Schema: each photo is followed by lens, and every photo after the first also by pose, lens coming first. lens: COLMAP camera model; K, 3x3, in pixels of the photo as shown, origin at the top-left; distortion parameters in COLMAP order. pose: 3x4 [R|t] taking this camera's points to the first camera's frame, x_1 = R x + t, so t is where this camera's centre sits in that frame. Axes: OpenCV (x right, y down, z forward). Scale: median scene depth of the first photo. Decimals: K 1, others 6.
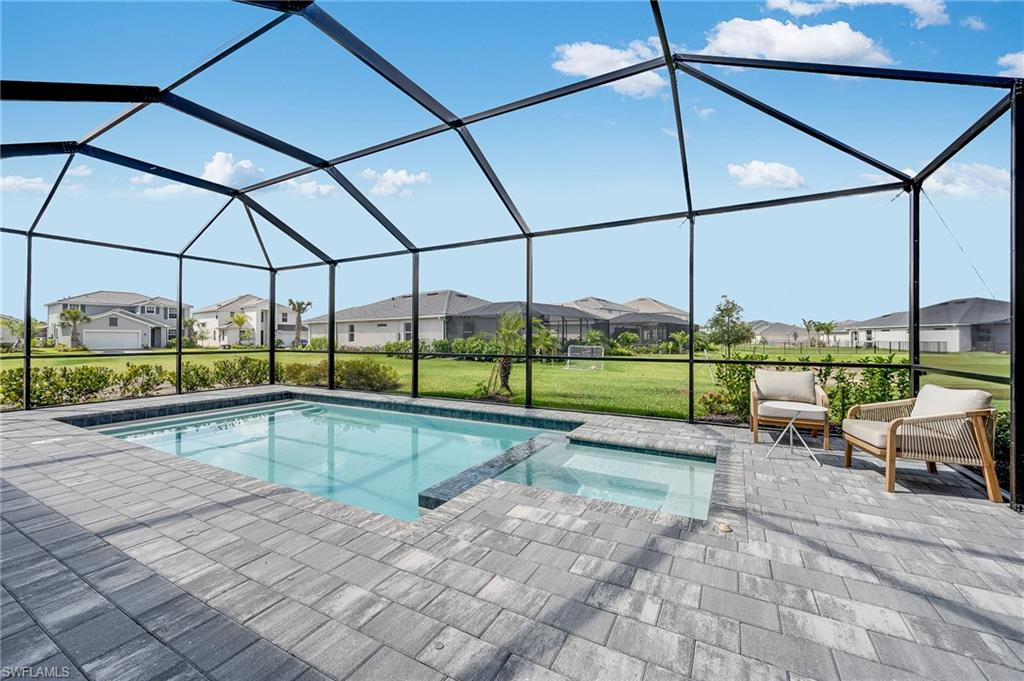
lens RADIAL K [[399.1, 0, 520.4], [0, 399.1, 336.6], [0, 0, 1]] dist [-0.002186, 0.002189]
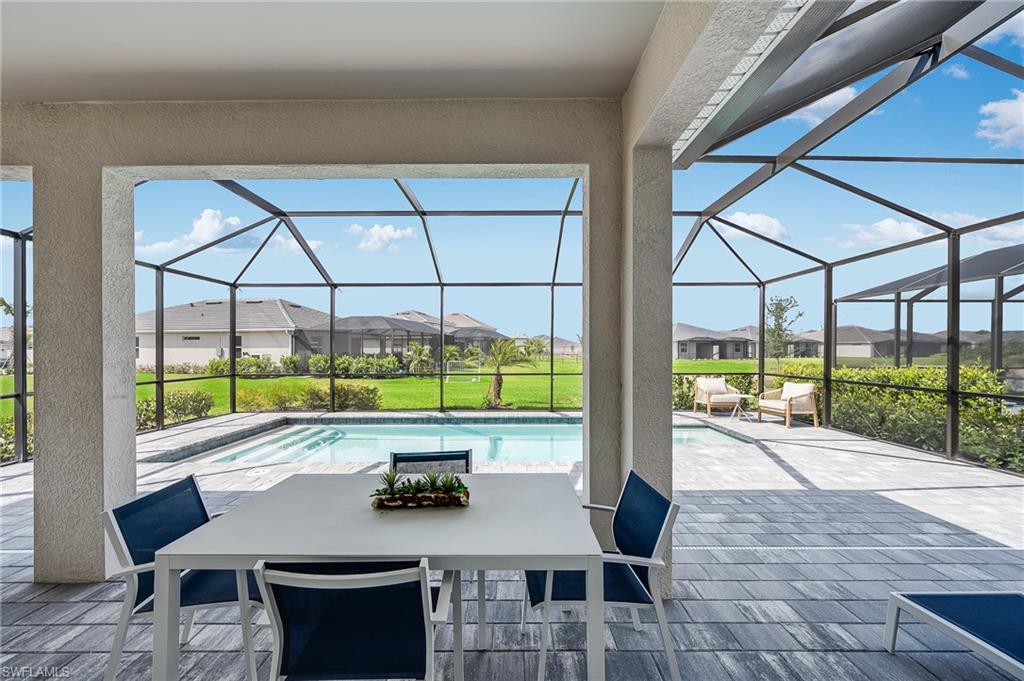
lens RADIAL K [[399.1, 0, 513.7], [0, 399.1, 349.3], [0, 0, 1]] dist [-0.002186, 0.002189]
pose [[0.883726, -0.001543, 0.468002, -0.540111], [0.000510, 0.999997, 0.002333, -0.026786], [-0.468004, -0.001823, 0.883724, -0.104707]]
